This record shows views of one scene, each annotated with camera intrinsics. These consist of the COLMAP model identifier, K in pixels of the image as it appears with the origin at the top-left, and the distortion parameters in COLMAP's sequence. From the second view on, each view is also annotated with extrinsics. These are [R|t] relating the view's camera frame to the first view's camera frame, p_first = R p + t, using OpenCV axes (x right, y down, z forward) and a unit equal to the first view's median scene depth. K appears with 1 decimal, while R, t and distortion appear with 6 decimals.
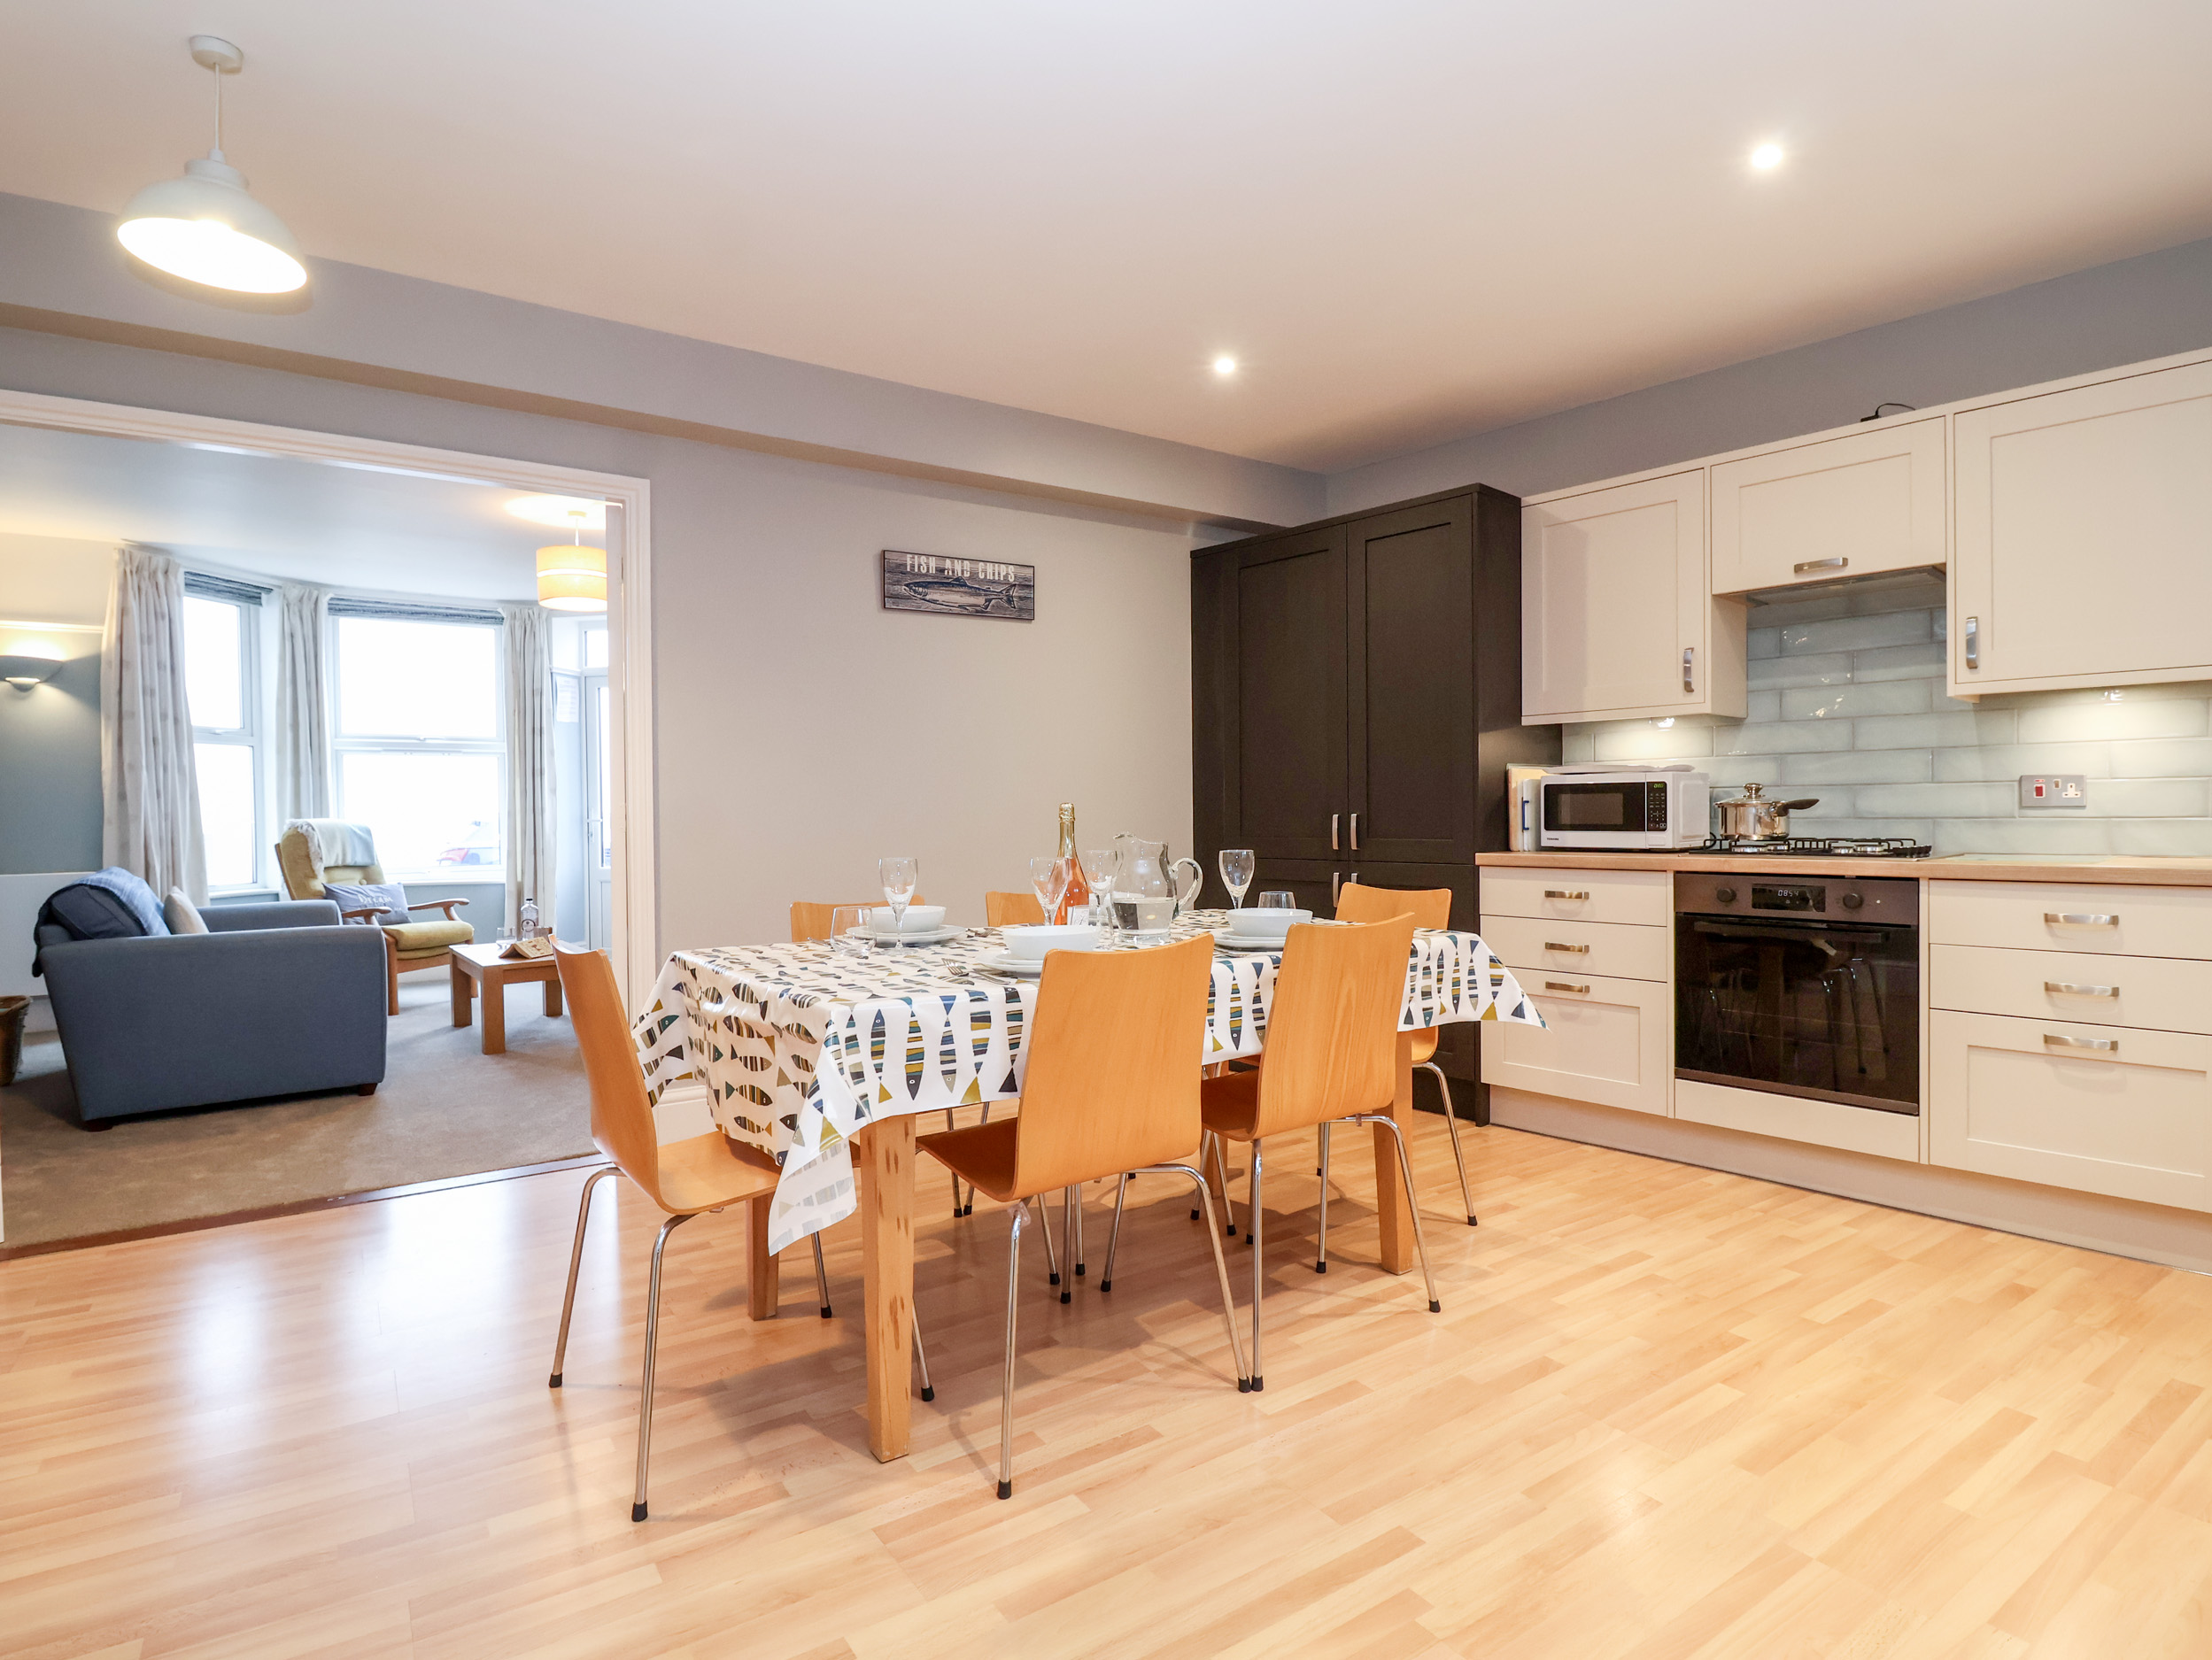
lens RADIAL K [[1142.2, 0, 1113.5], [0, 1142.2, 837.1], [0, 0, 1]] dist [-0.002367, -0.010160]
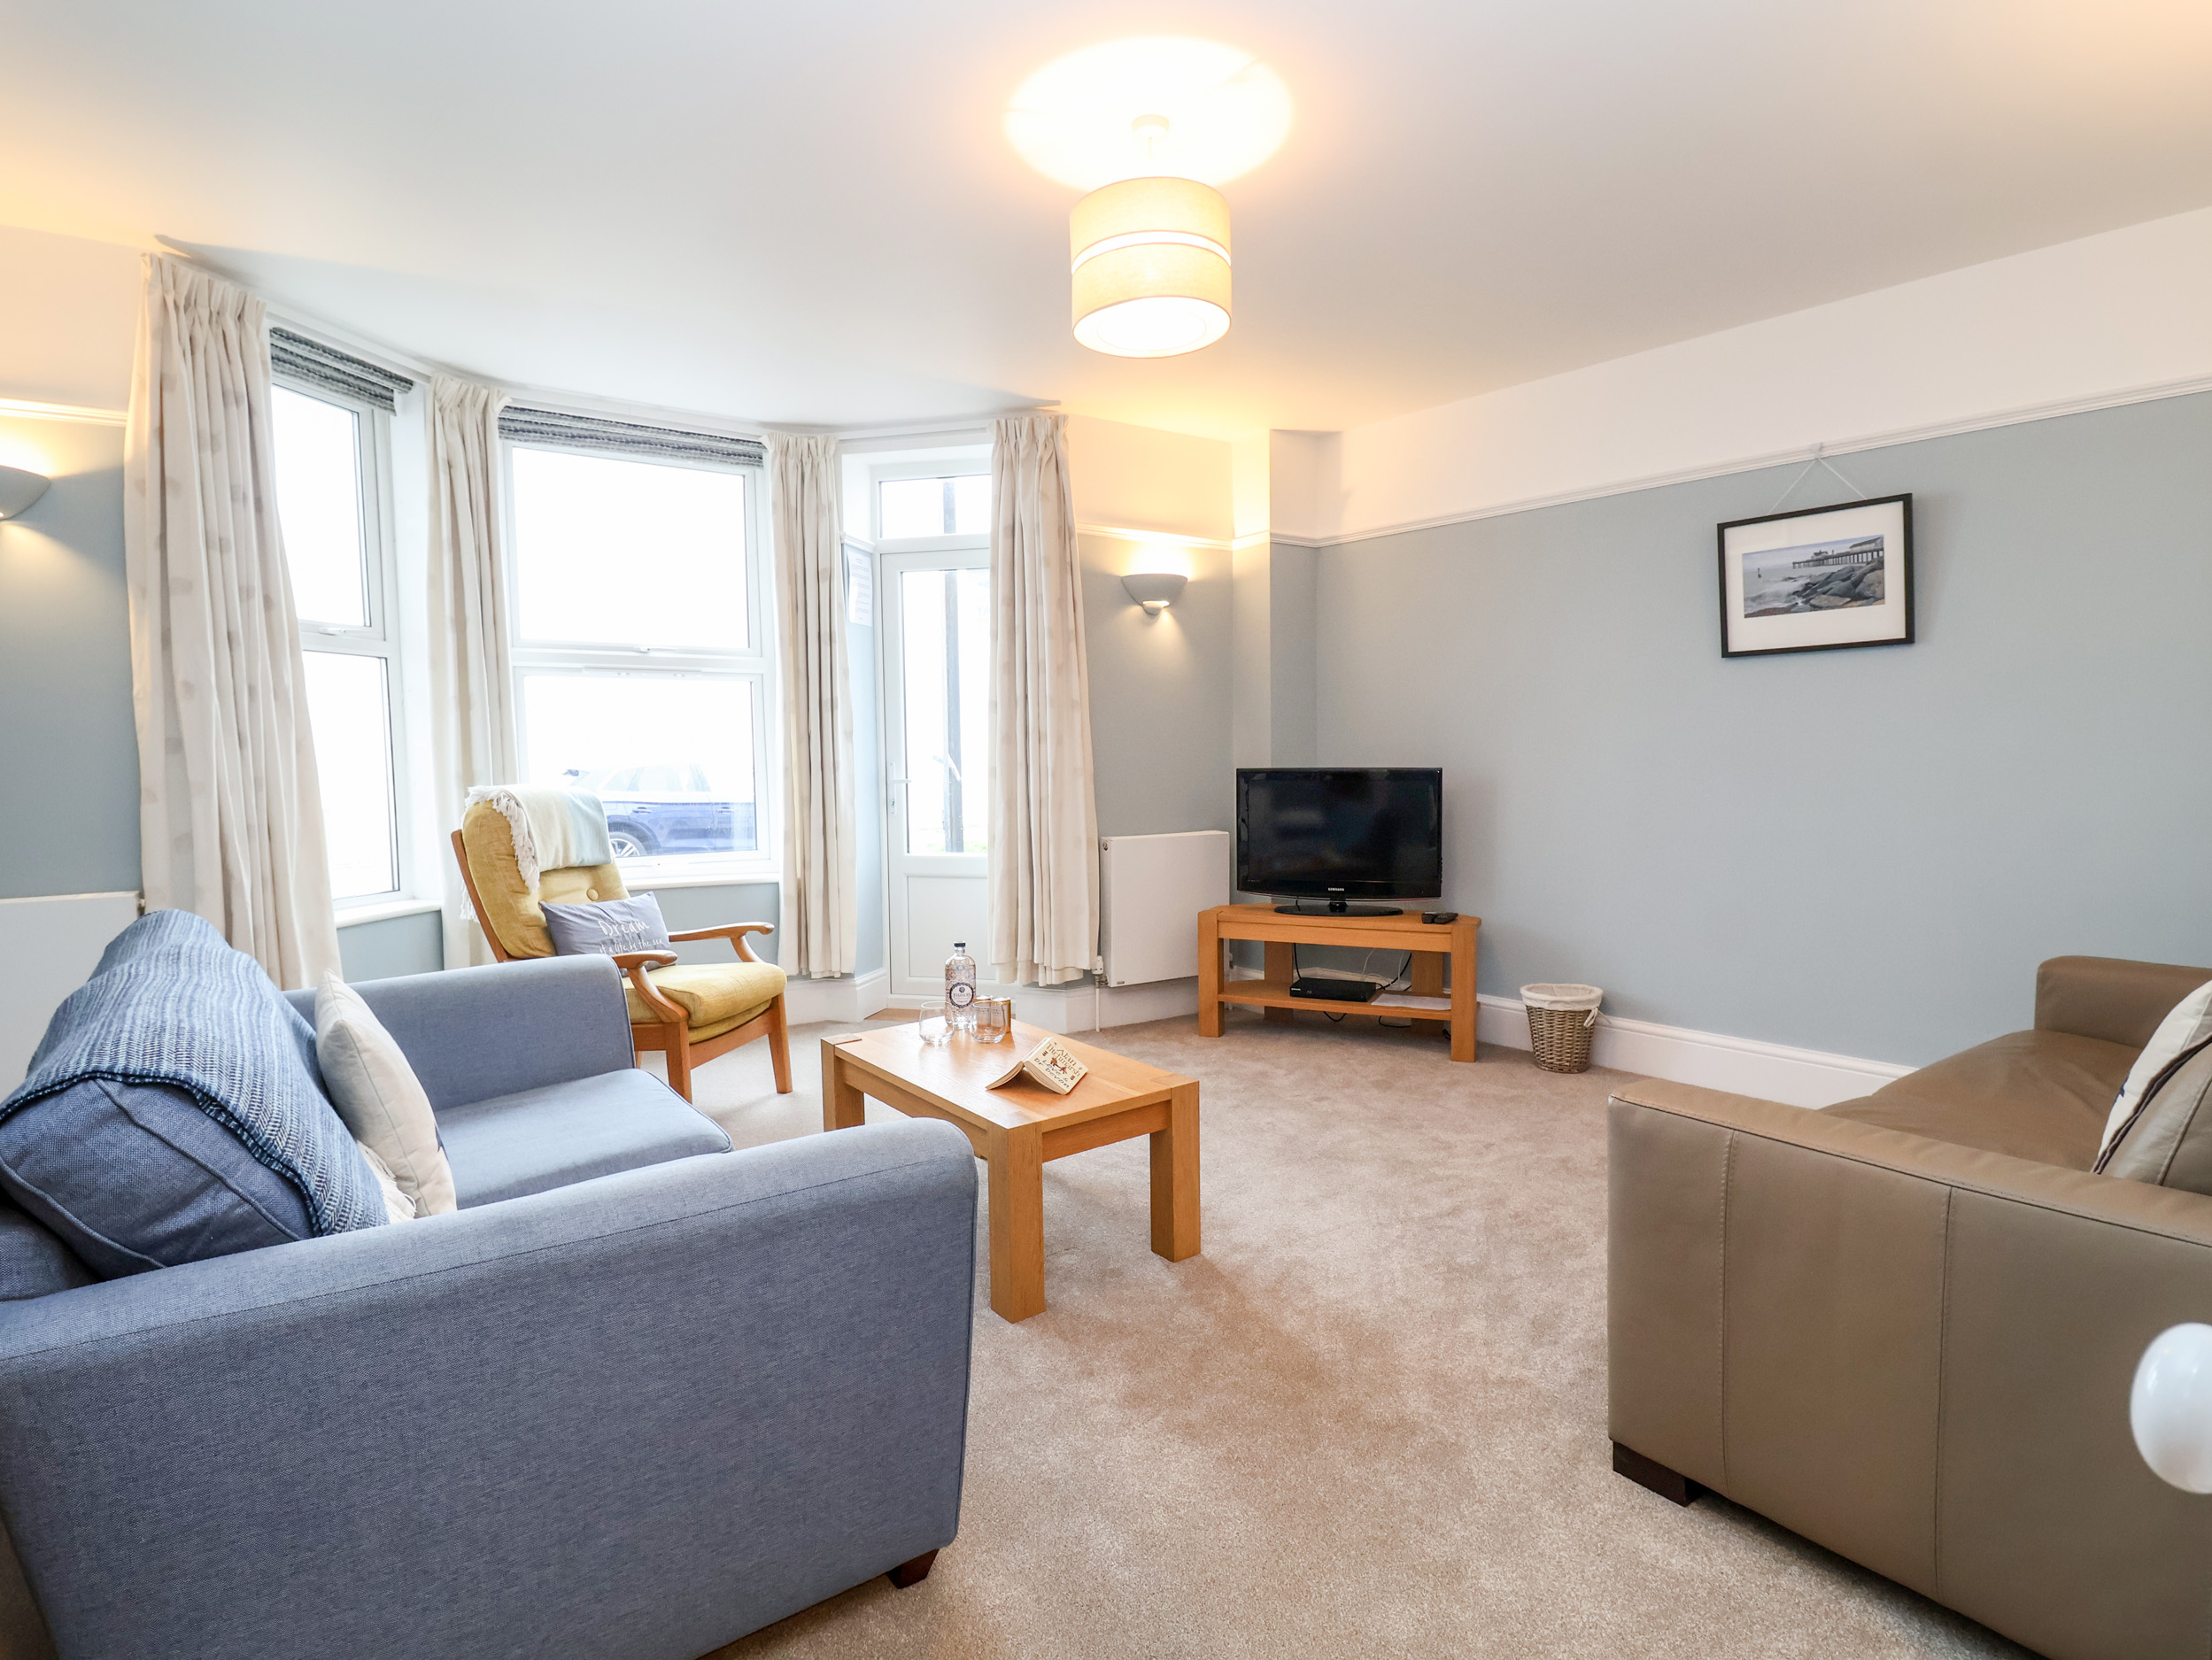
lens RADIAL K [[1142.2, 0, 1108.9], [0, 1142.2, 837.9], [0, 0, 1]] dist [-0.002367, -0.010160]
pose [[0.999862, 0.000637, -0.016617, -0.404029], [0.000188, 0.998769, 0.049596, -0.017863], [0.016628, -0.049592, 0.998631, 0.448371]]
